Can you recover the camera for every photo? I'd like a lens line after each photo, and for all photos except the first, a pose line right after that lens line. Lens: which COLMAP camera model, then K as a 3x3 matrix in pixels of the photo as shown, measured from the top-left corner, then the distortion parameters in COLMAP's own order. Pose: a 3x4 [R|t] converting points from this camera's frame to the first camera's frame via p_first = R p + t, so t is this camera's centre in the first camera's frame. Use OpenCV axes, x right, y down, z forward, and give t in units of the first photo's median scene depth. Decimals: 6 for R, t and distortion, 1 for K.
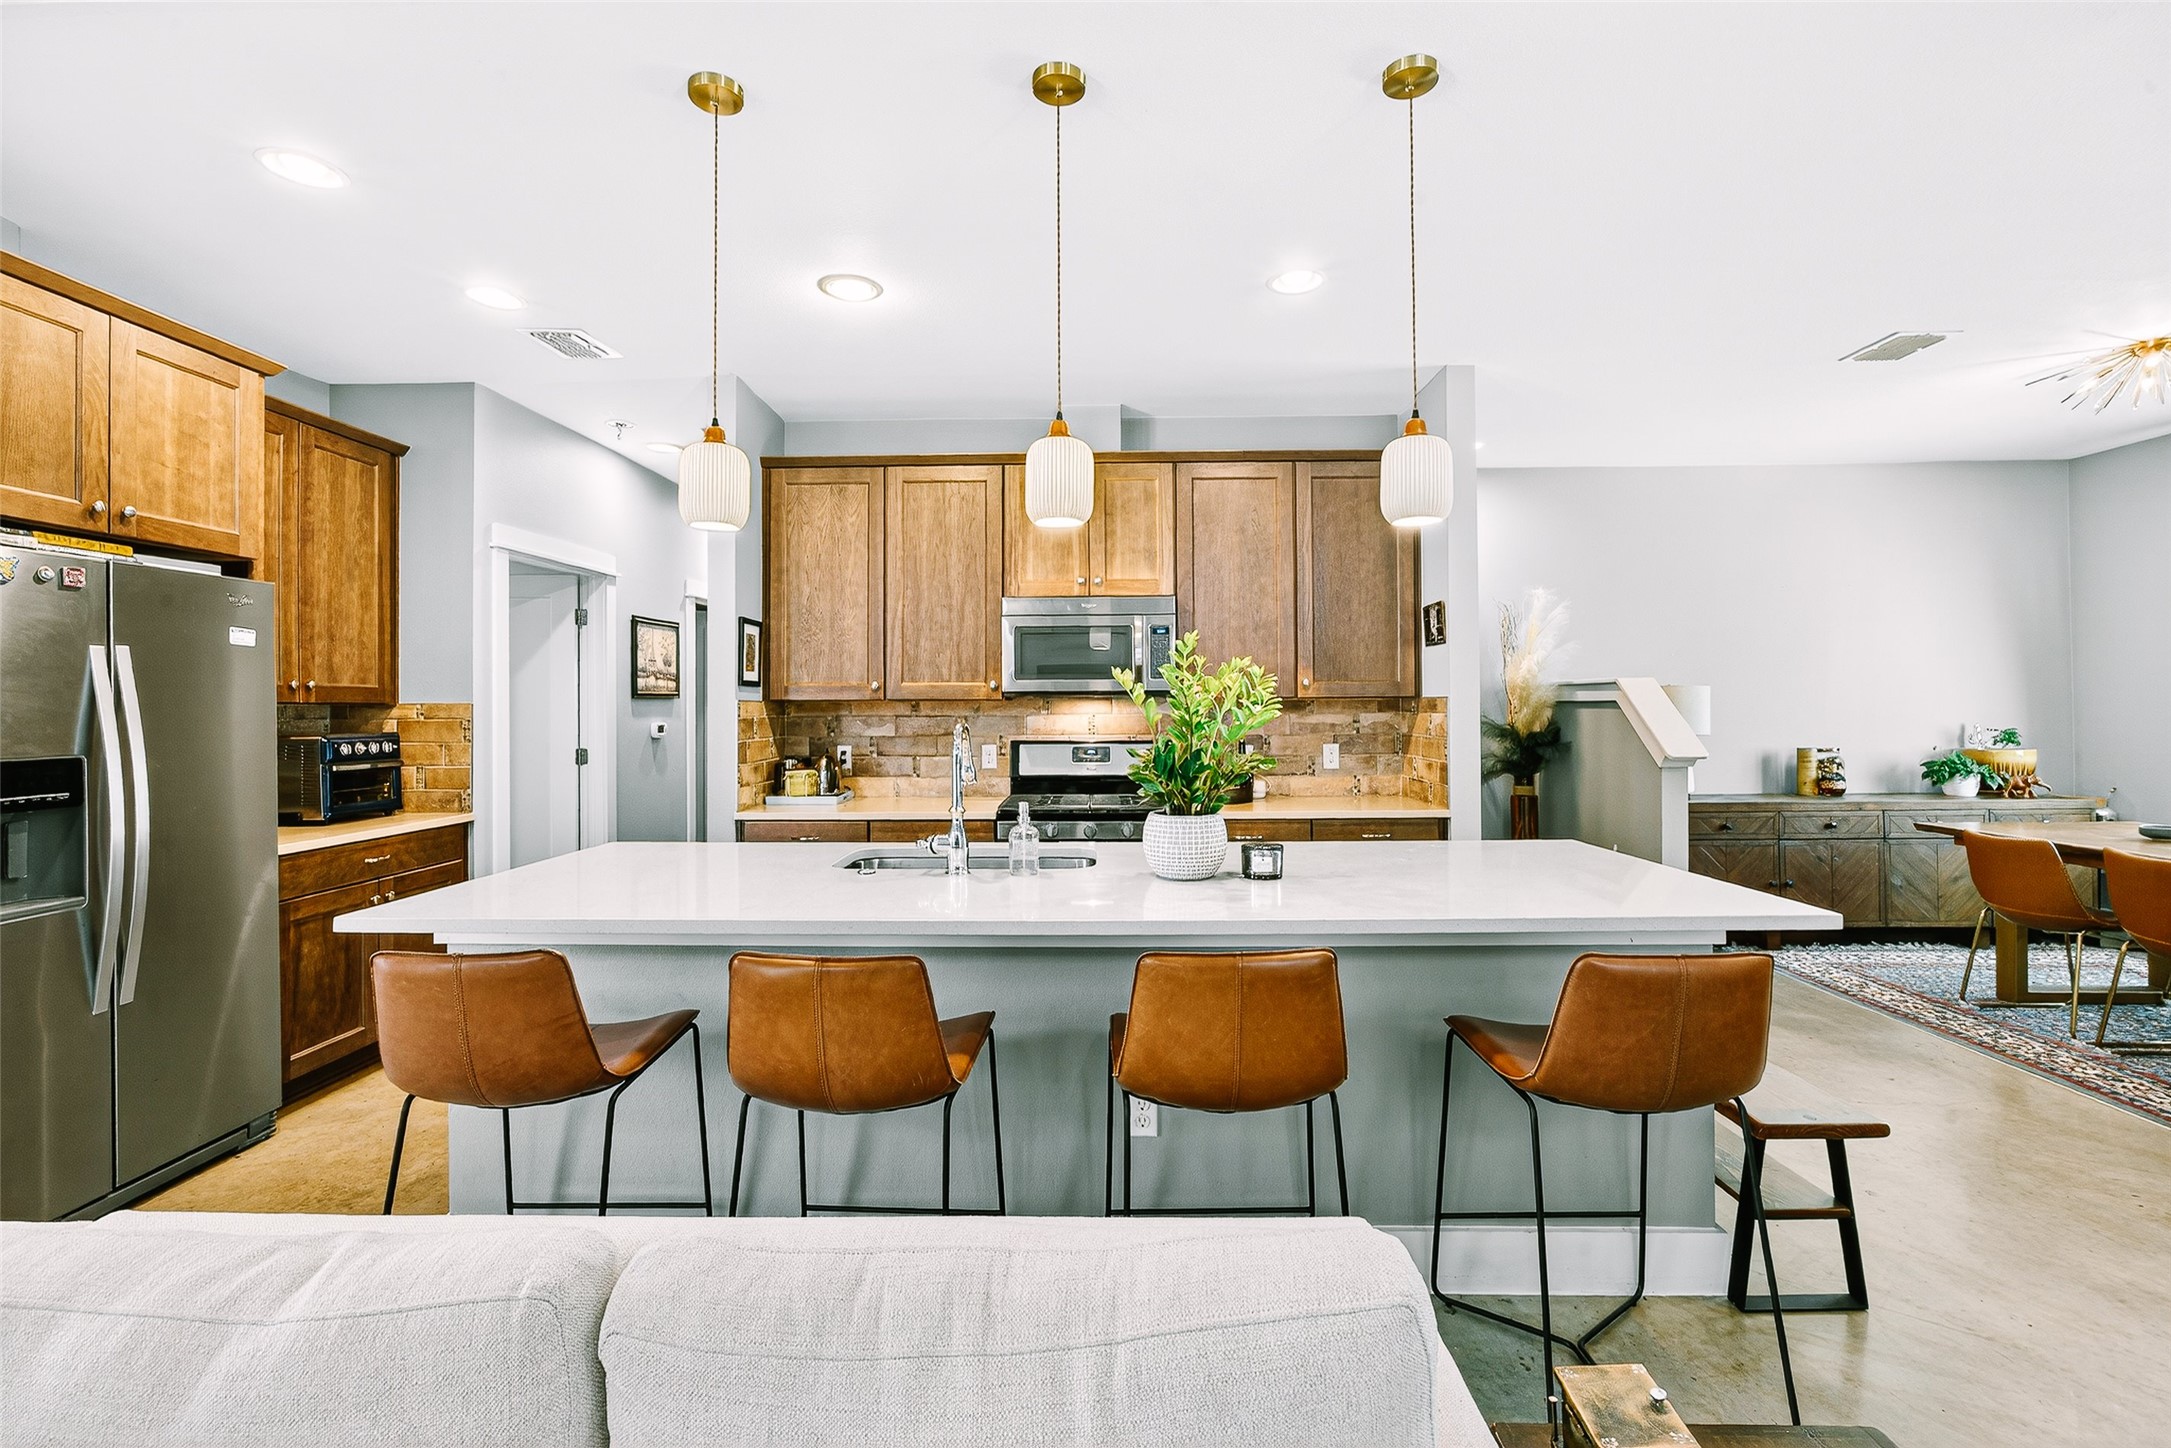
lens RADIAL K [[954.6, 0, 1081.6], [0, 954.6, 703.8], [0, 0, 1]] dist [-0.021721, 0.006501]
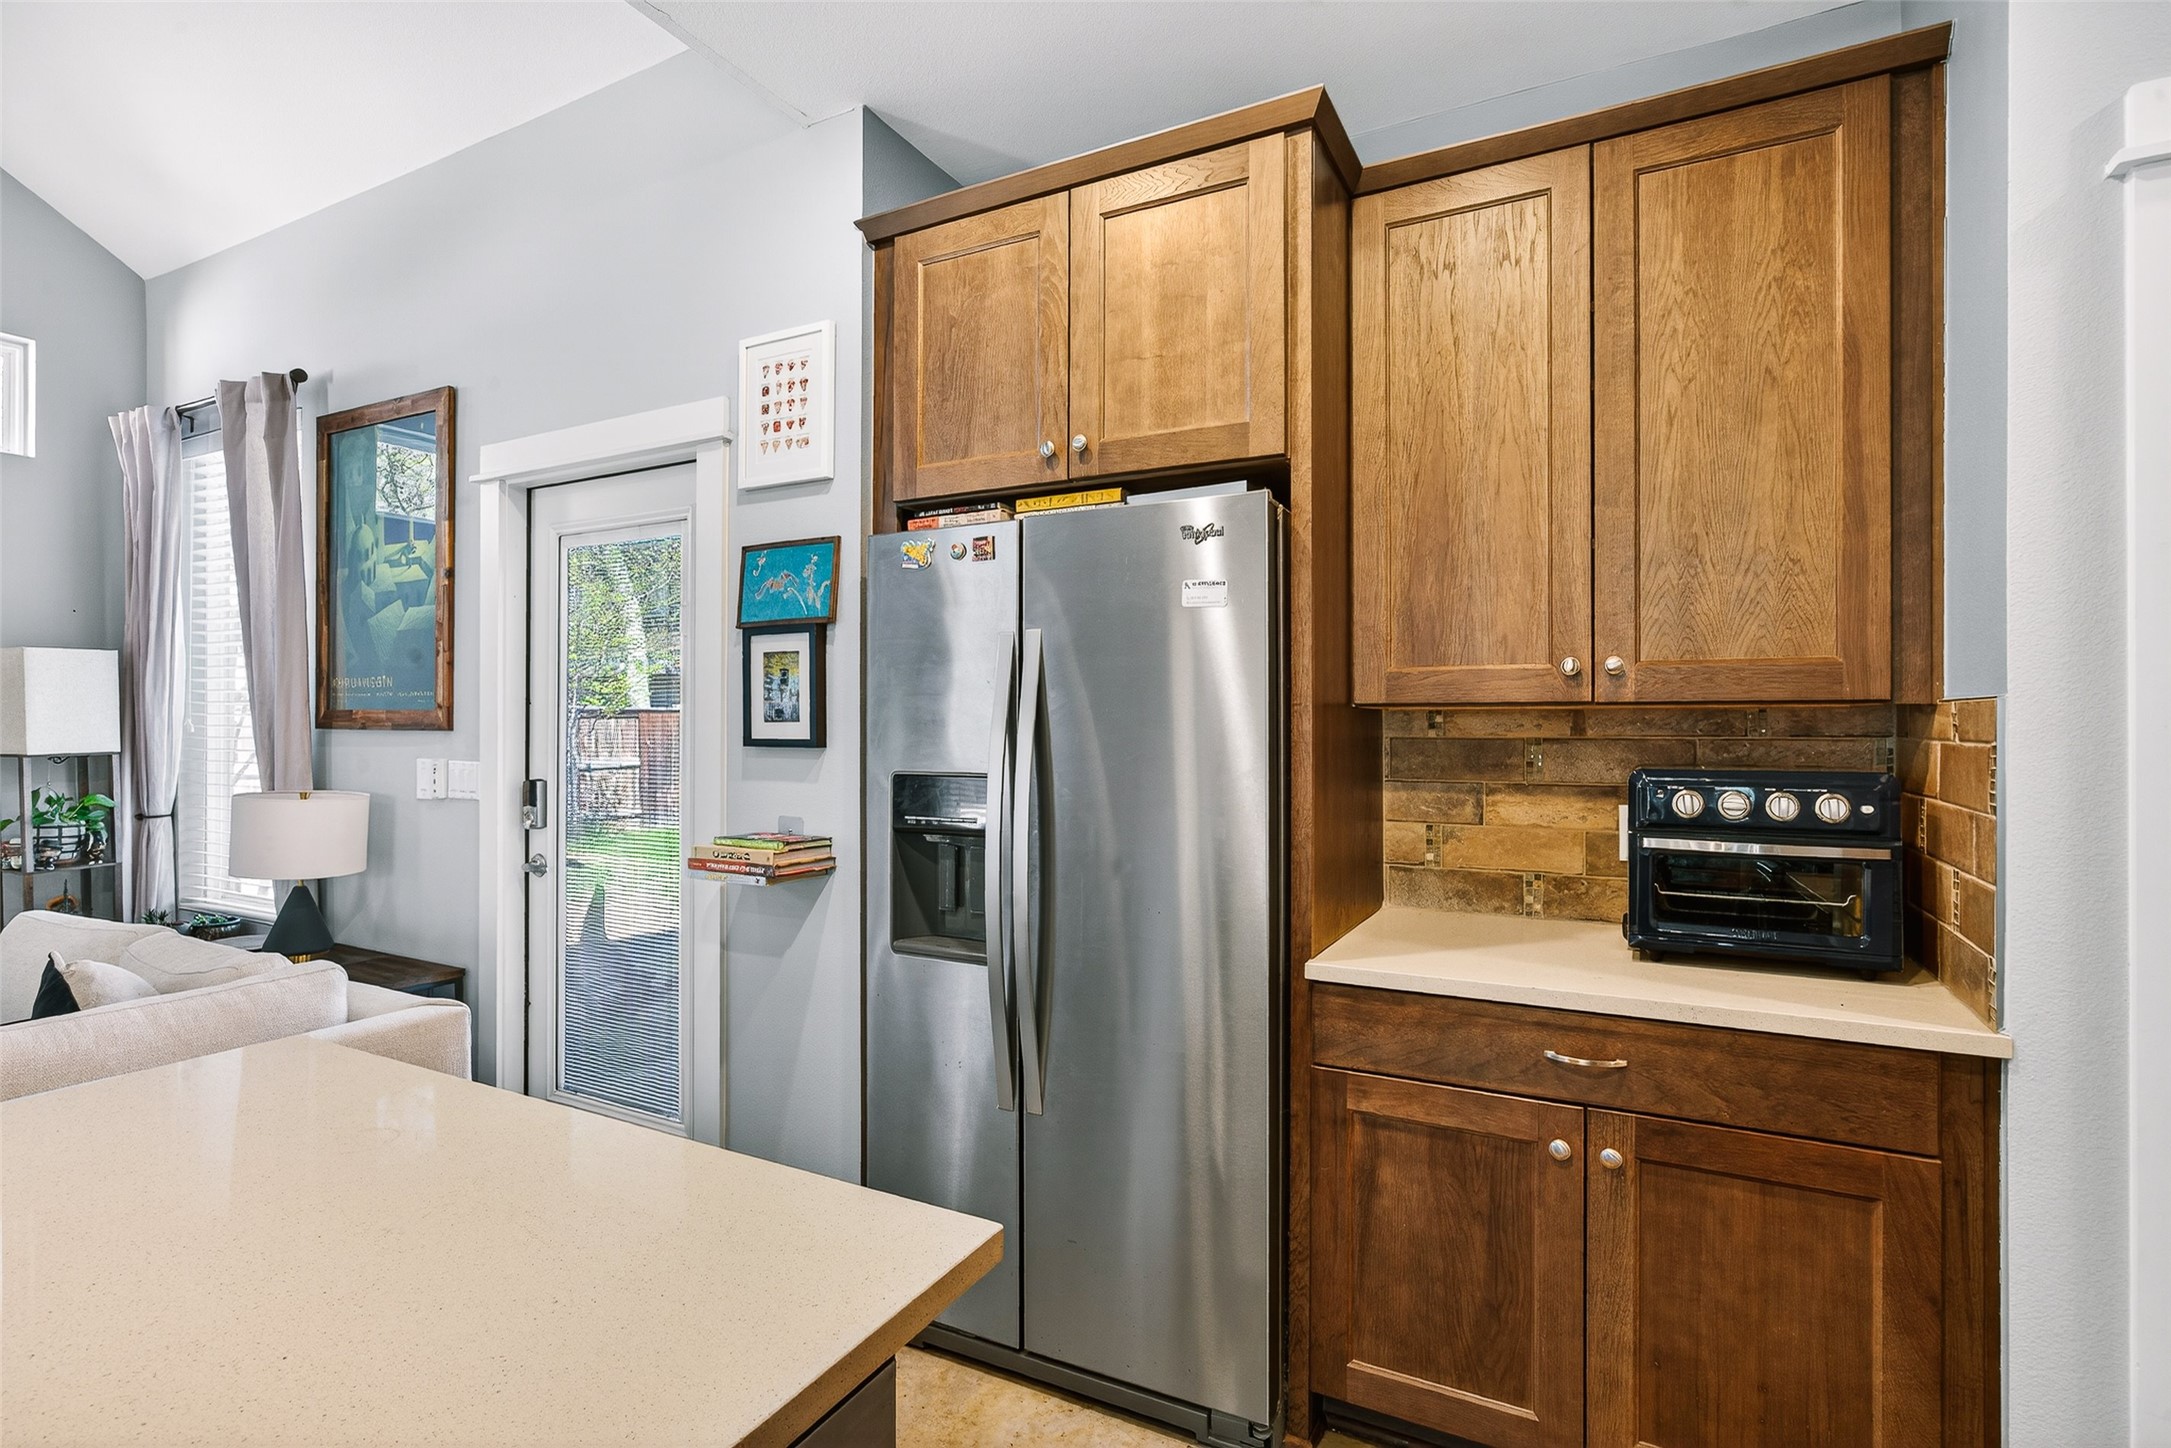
lens RADIAL K [[1029.7, 0, 1098.3], [0, 1029.7, 721.4], [0, 0, 1]] dist [-0.007937, 0.001340]
pose [[-0.433926, -0.000037, -0.900949, -0.185676], [0.003835, 0.999991, -0.001888, 0.007750], [0.900940, -0.004274, -0.433922, 0.834663]]
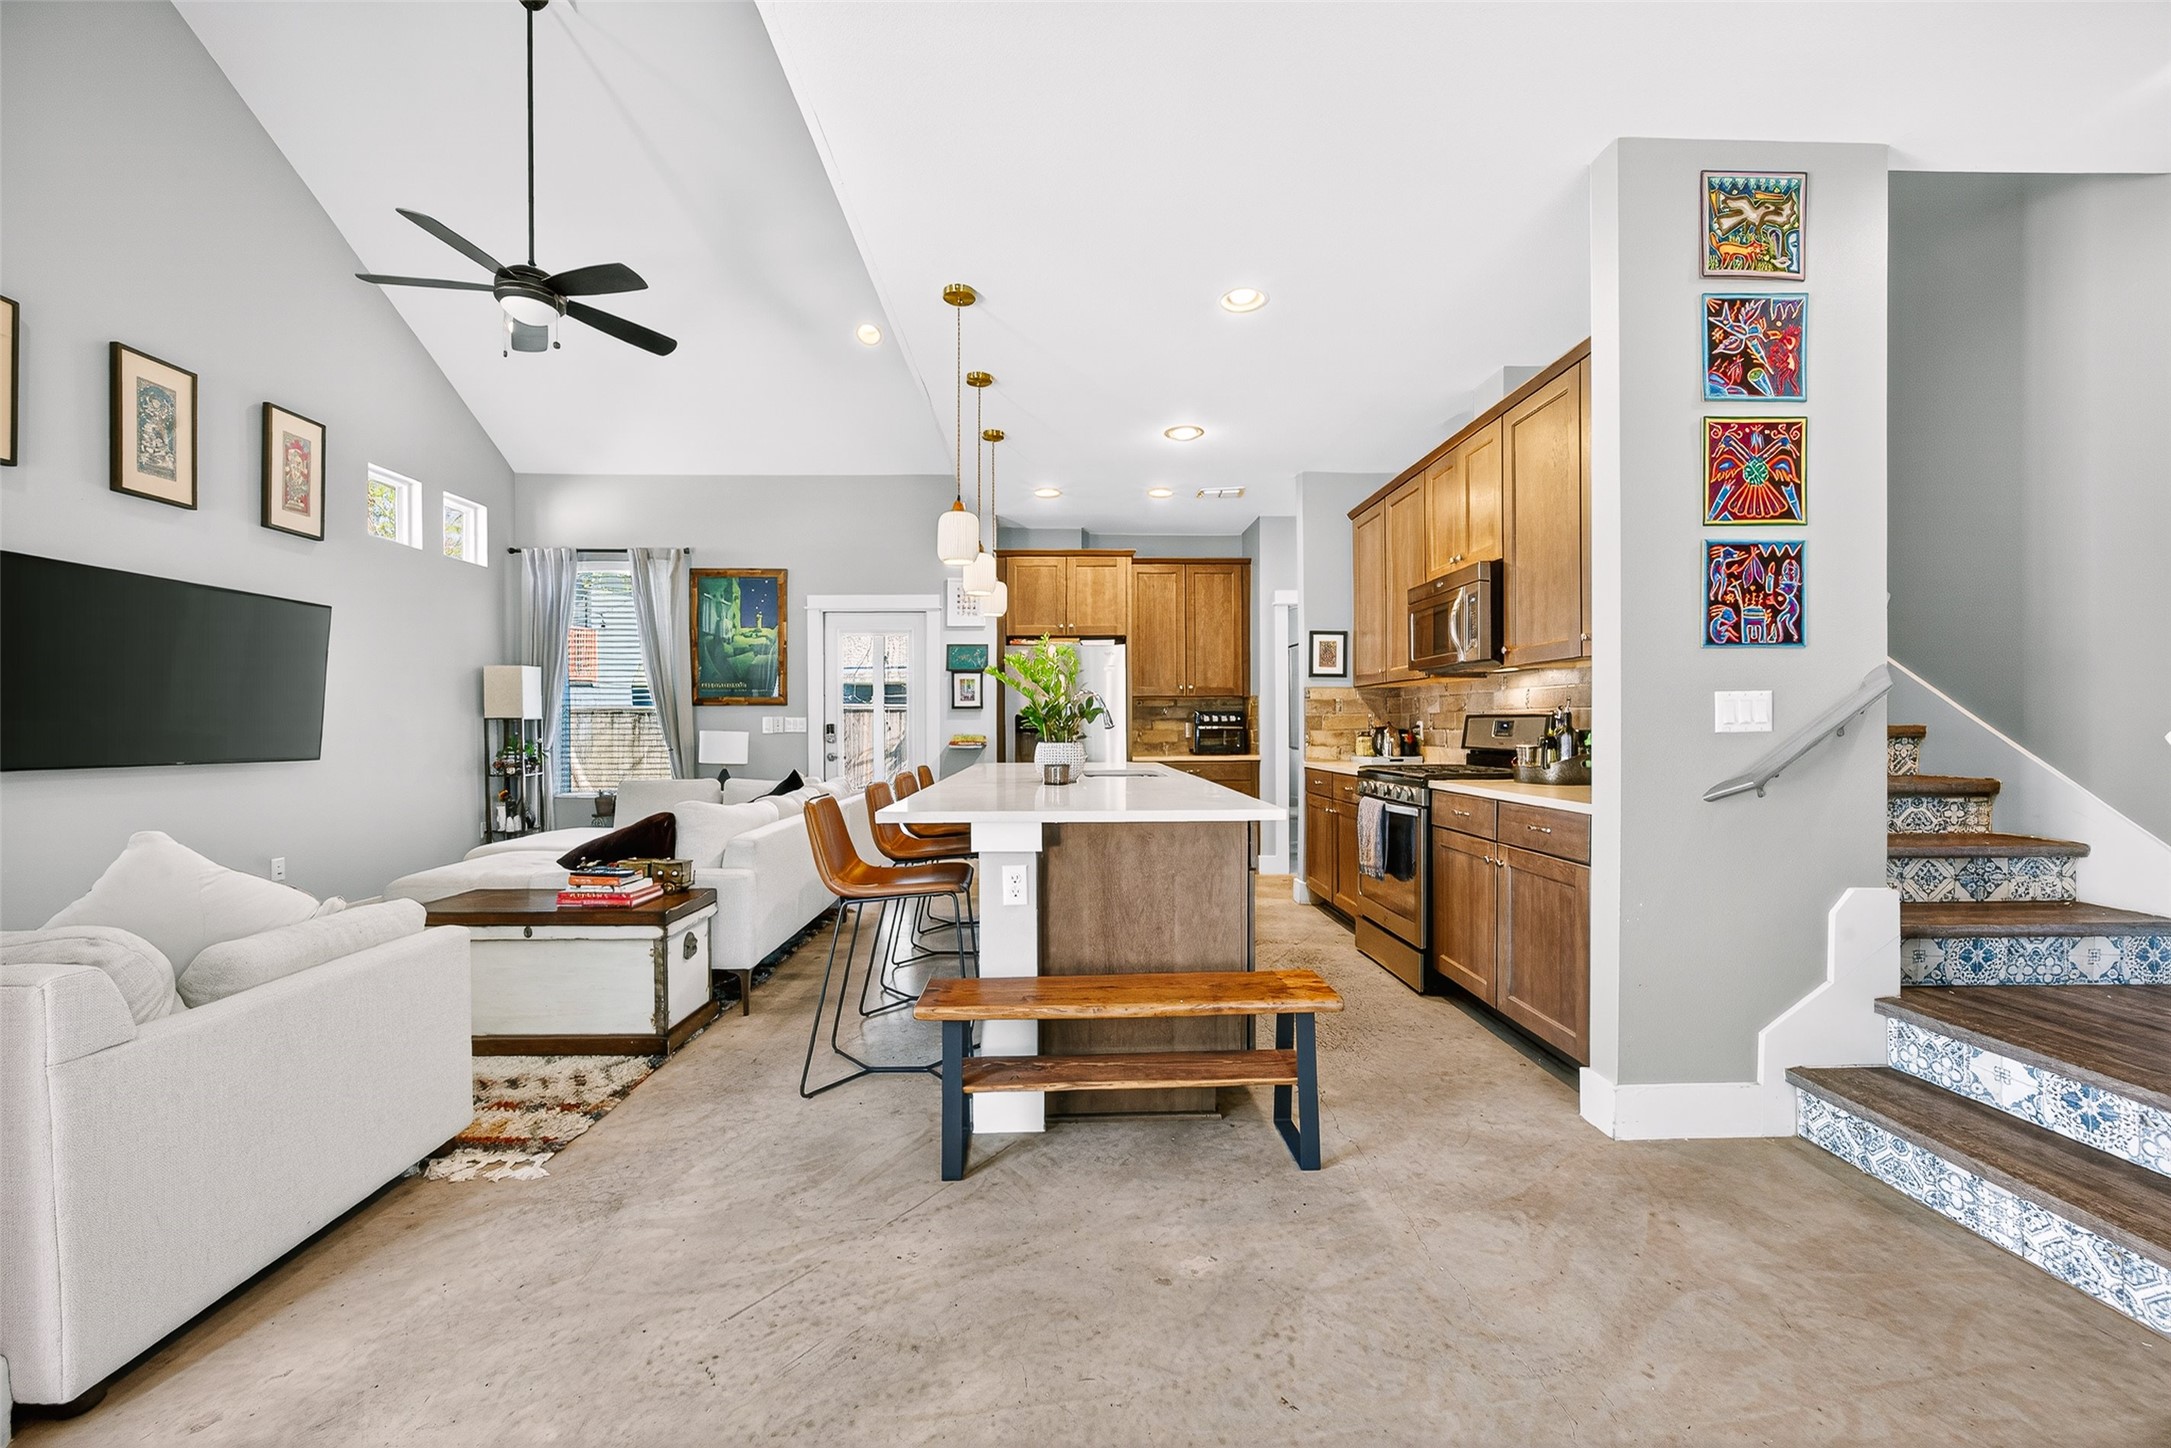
lens RADIAL K [[863.5, 0, 1074.9], [0, 863.5, 729.0], [0, 0, 1]] dist [-0.007548, 0.000911]
pose [[0.049273, 0.008948, -0.998745, 0.931004], [0.008343, 0.999921, 0.009370, 0.044045], [0.998751, -0.008794, 0.049194, 0.543253]]
